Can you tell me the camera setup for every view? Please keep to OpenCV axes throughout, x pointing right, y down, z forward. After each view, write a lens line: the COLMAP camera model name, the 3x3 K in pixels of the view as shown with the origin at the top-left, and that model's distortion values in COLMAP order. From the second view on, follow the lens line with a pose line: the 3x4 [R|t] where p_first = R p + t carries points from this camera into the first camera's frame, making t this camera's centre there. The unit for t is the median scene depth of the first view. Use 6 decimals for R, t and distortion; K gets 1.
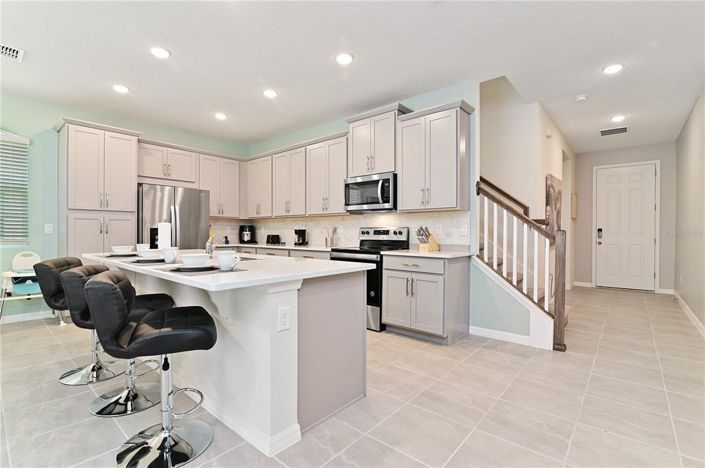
lens RADIAL K [[331.8, 0, 346.9], [0, 331.8, 231.9], [0, 0, 1]] dist [-0.024738, 0.002137]
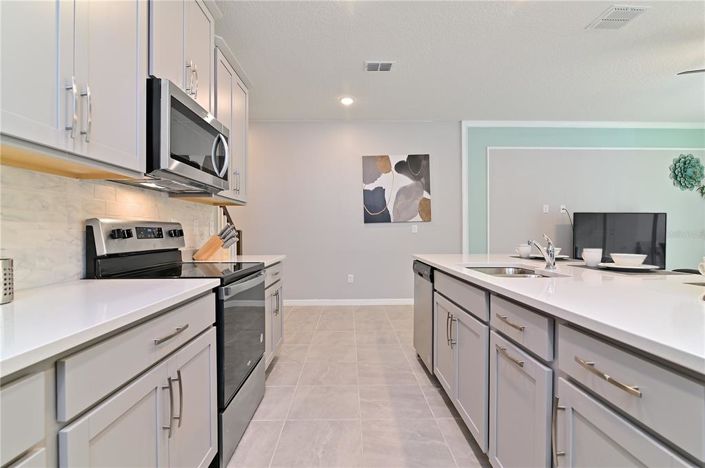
lens RADIAL K [[331.8, 0, 350.9], [0, 331.8, 237.6], [0, 0, 1]] dist [-0.024738, 0.002137]
pose [[-0.665813, -0.007175, 0.746084, -0.402058], [0.006331, 0.999863, 0.015266, 0.003285], [-0.746092, 0.014888, -0.665676, 1.099557]]
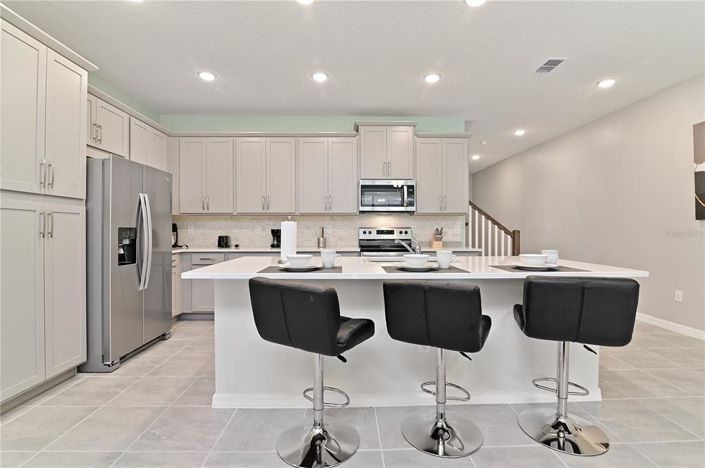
lens RADIAL K [[331.8, 0, 350.7], [0, 331.8, 229.6], [0, 0, 1]] dist [-0.024738, 0.002137]
pose [[0.741533, -0.001582, 0.670915, -0.717159], [0.001965, 0.999998, 0.000186, -0.007096], [-0.670914, 0.001180, 0.741535, 0.266126]]
